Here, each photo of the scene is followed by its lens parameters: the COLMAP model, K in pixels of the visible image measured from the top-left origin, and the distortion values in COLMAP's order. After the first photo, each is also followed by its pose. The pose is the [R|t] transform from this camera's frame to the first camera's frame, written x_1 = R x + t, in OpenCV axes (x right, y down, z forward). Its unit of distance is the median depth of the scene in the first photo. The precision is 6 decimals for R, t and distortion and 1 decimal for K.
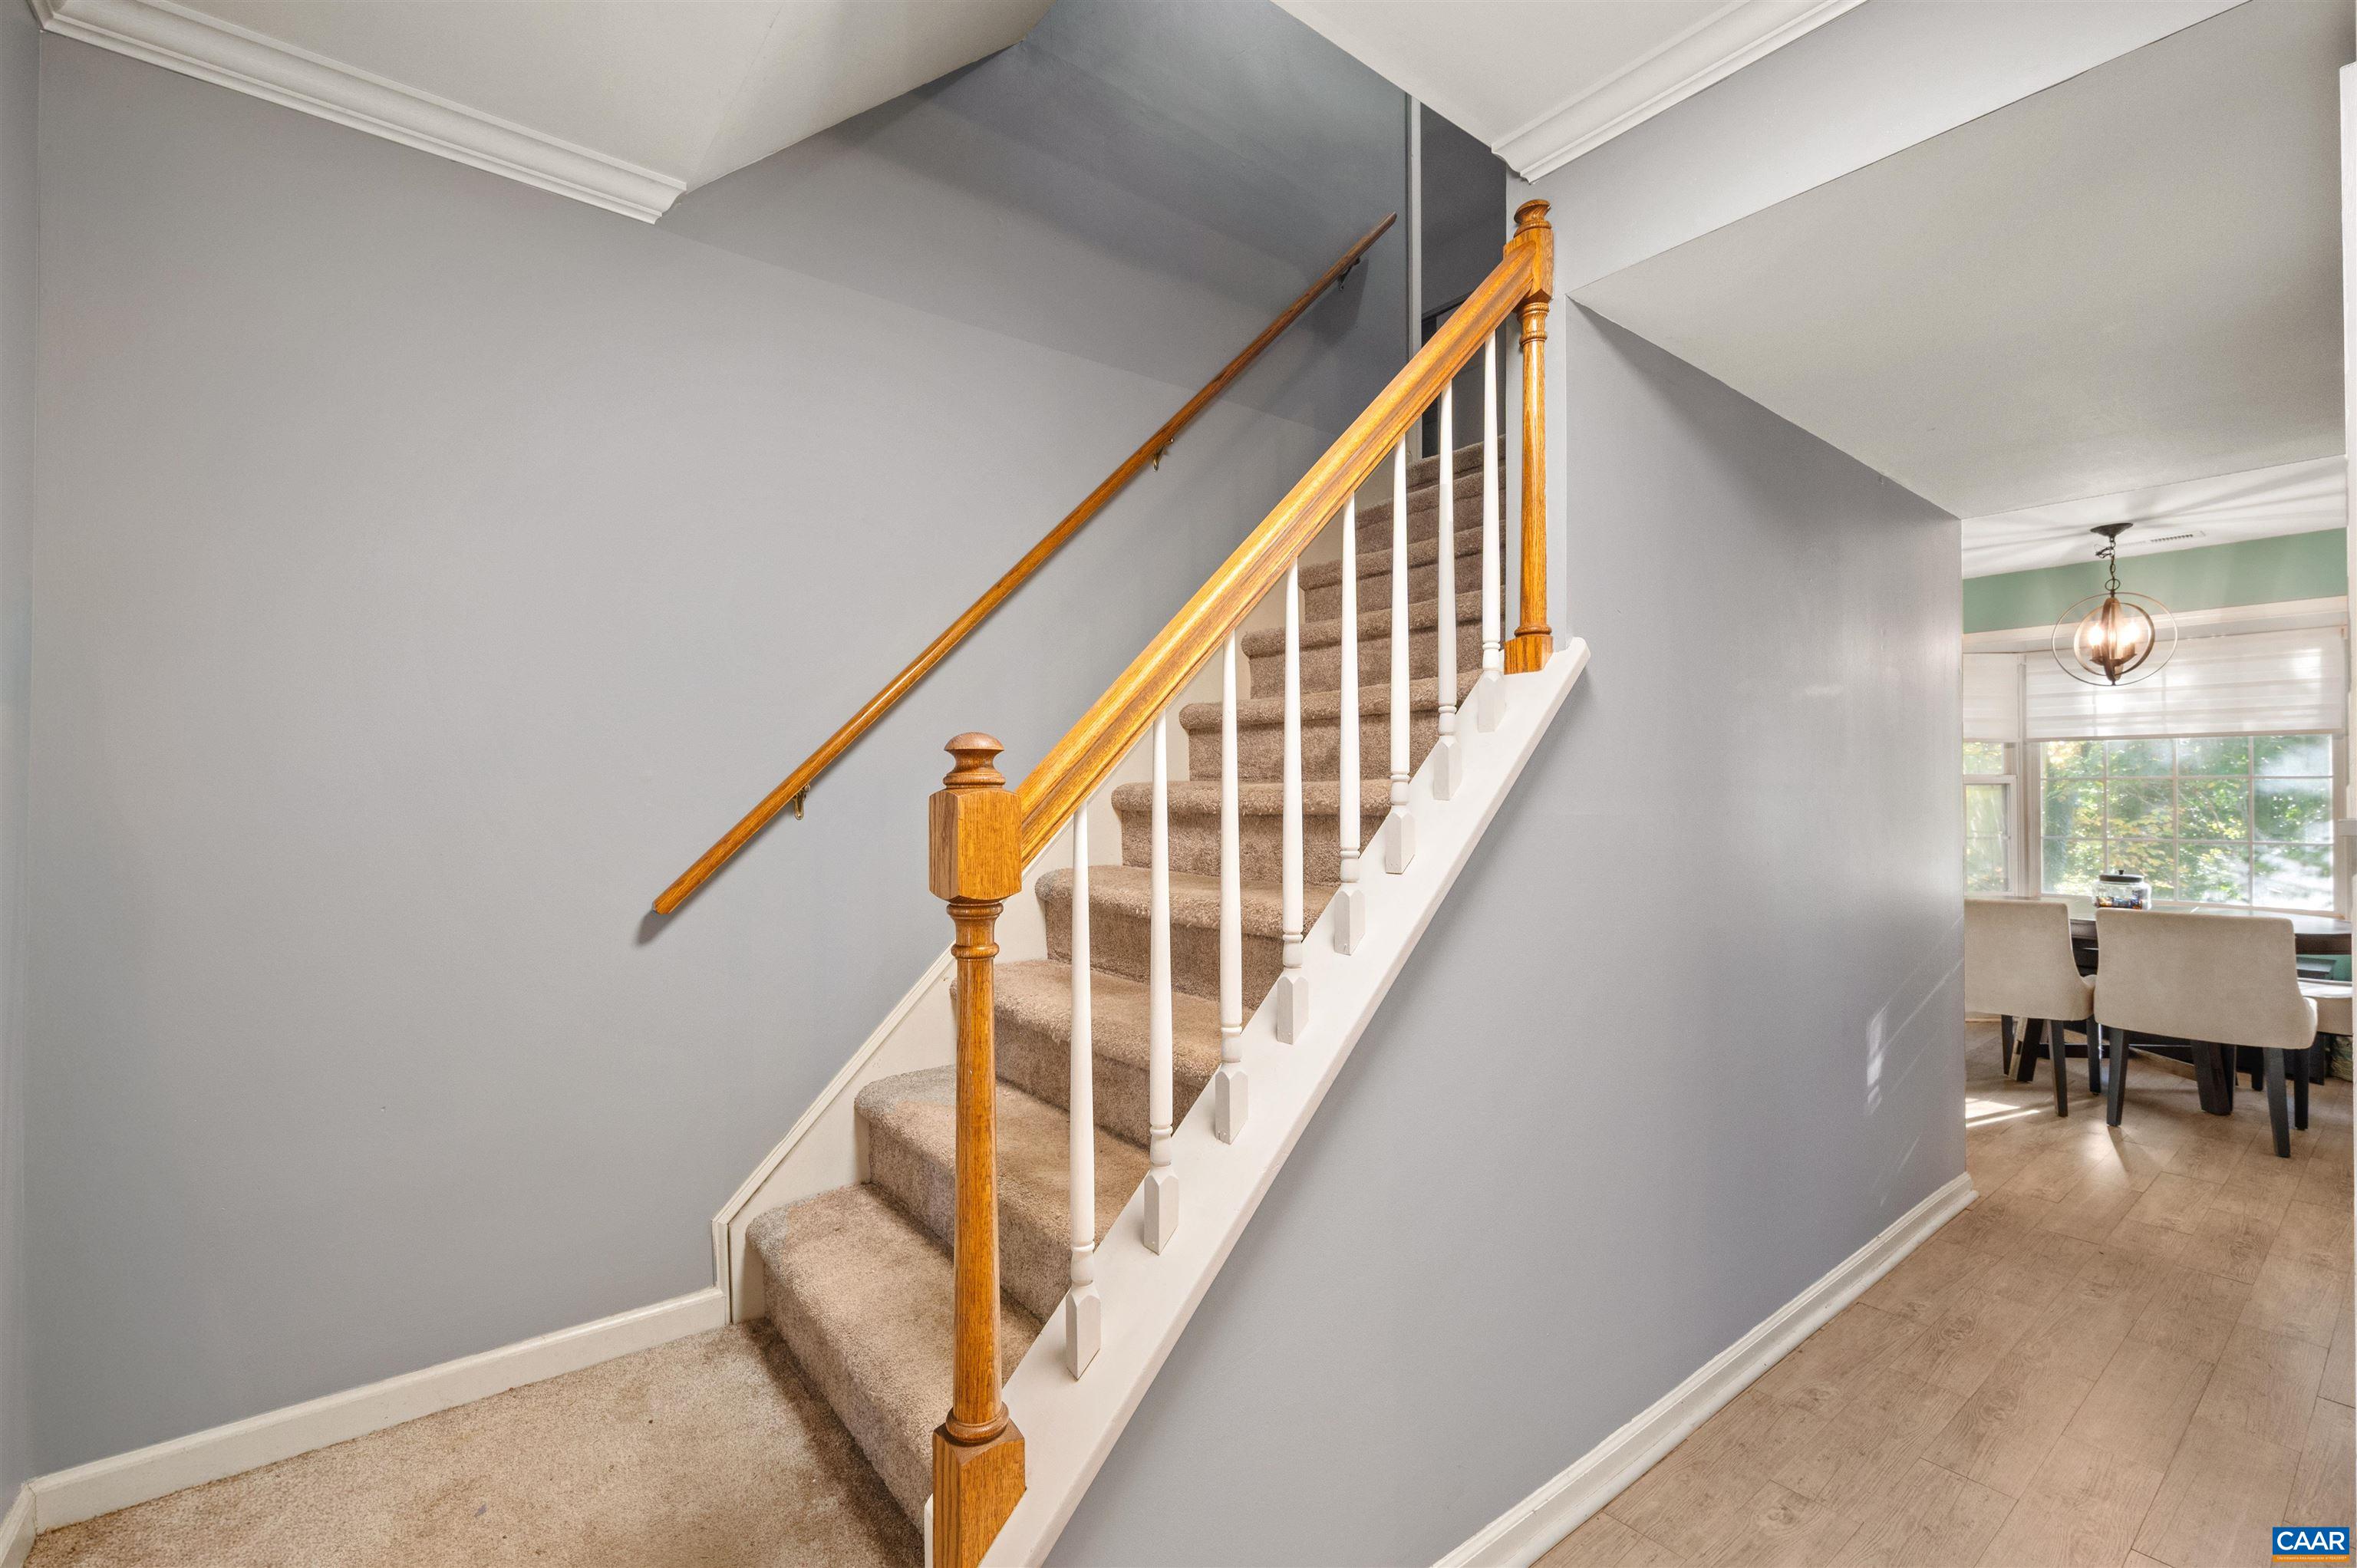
lens RADIAL K [[1021.9, 0, 1200.6], [0, 1021.9, 796.0], [0, 0, 1]] dist [-0.004816, 0.000522]
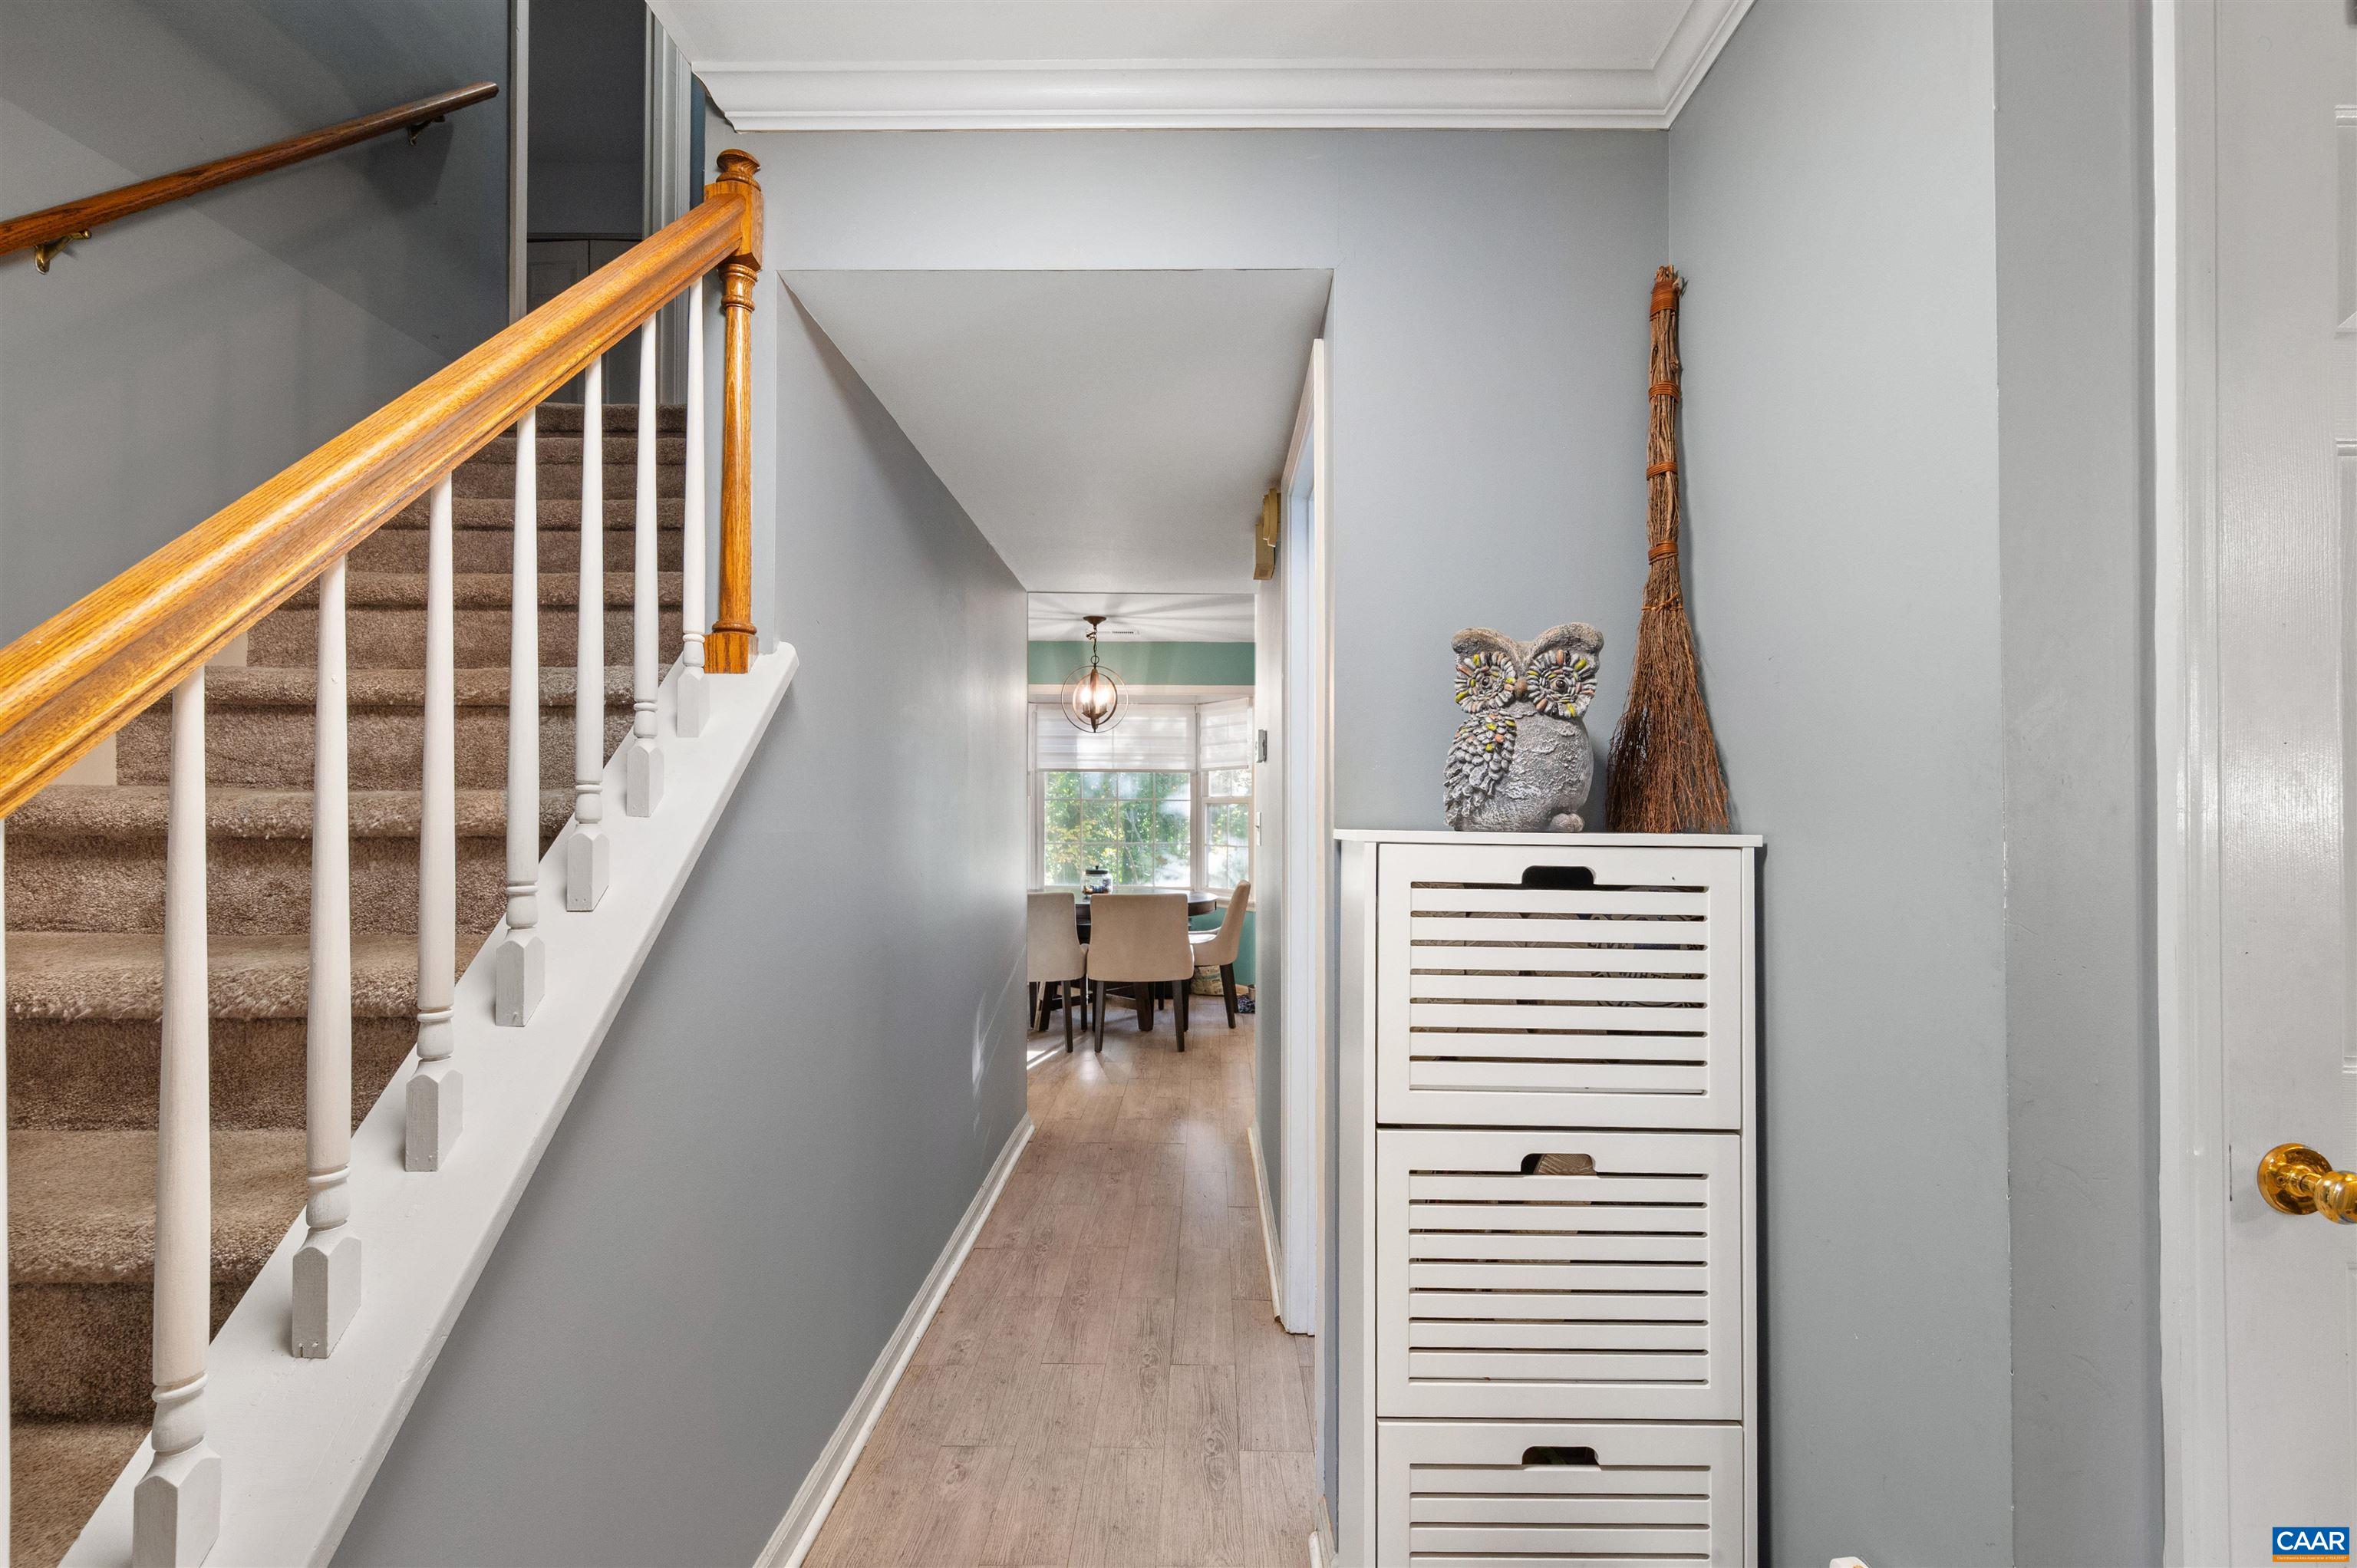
lens RADIAL K [[962.9, 0, 1182.8], [0, 962.9, 802.0], [0, 0, 1]] dist [0.003076, -0.000420]
pose [[0.628325, 0.010739, 0.777877, -0.065769], [-0.003203, 0.999932, -0.011217, -0.000196], [-0.777945, 0.004557, 0.628316, 0.124305]]
